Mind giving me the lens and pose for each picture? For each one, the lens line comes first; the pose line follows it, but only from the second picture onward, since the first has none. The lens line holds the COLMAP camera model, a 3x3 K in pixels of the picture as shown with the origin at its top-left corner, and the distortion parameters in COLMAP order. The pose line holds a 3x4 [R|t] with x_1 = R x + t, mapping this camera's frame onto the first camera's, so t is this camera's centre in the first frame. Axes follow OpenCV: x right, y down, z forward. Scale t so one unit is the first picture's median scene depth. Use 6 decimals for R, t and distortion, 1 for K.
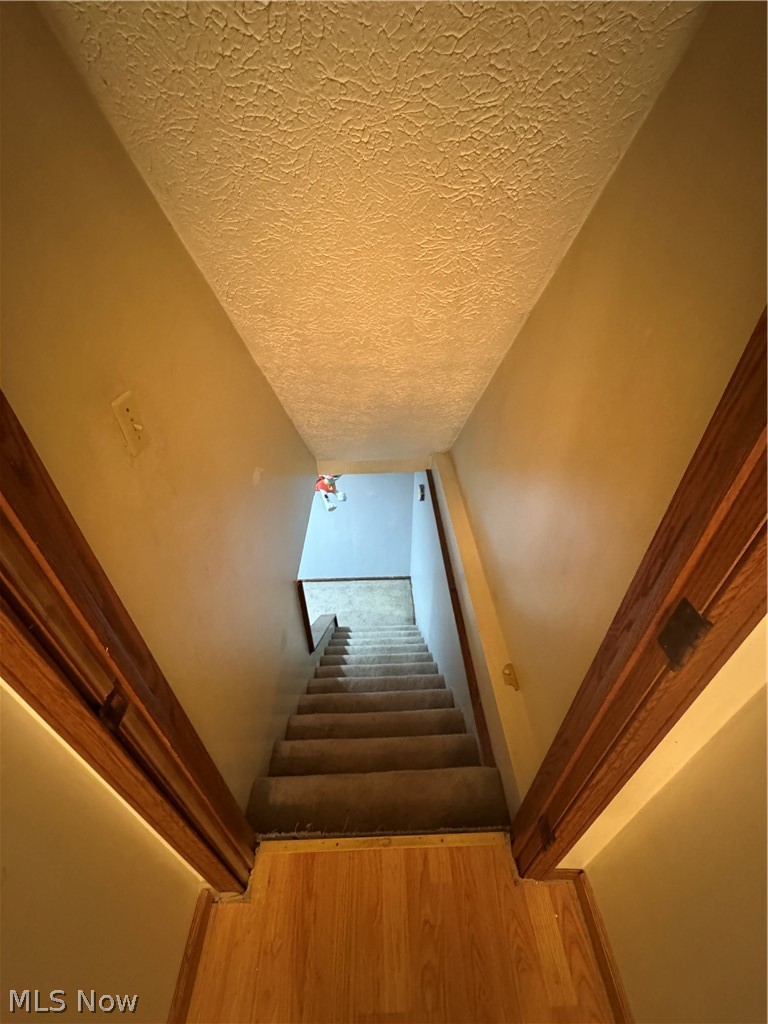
lens RADIAL K [[409.6, 0, 387.7], [0, 409.6, 514.4], [0, 0, 1]] dist [-0.003127, 0.000506]
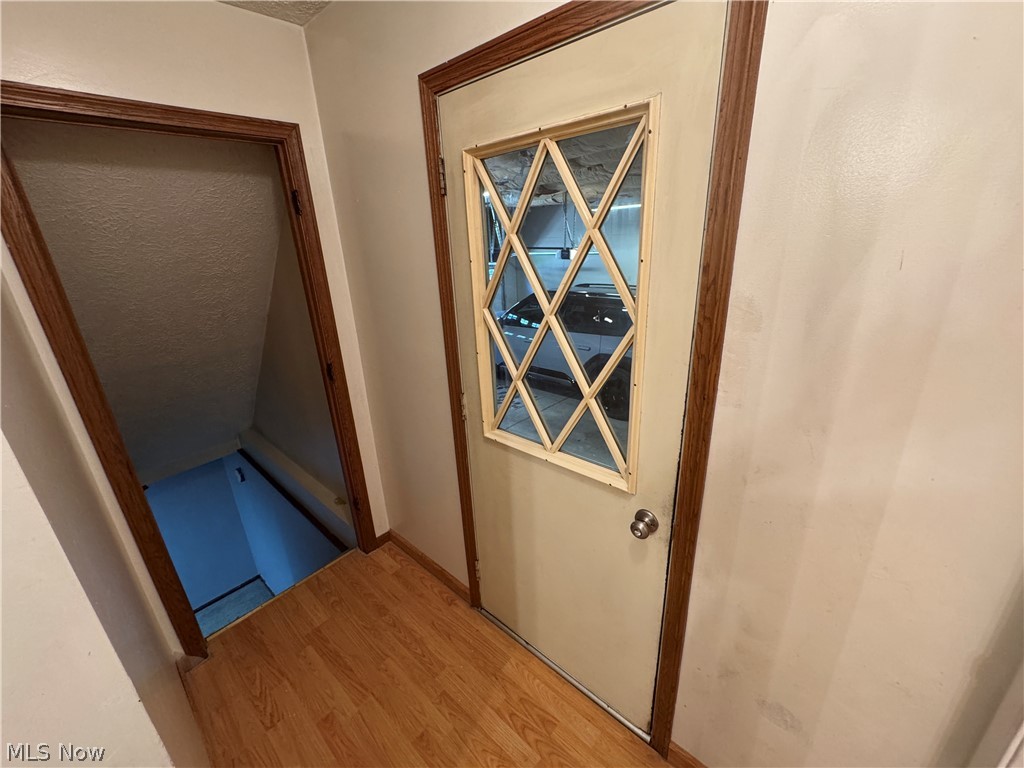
lens RADIAL K [[409.6, 0, 513.9], [0, 409.6, 381.1], [0, 0, 1]] dist [-0.003127, 0.000506]
pose [[0.689445, -0.262786, 0.674988, -0.091778], [0.461016, 0.877953, -0.129086, 0.214808], [-0.558686, 0.400178, 0.726449, -0.353700]]
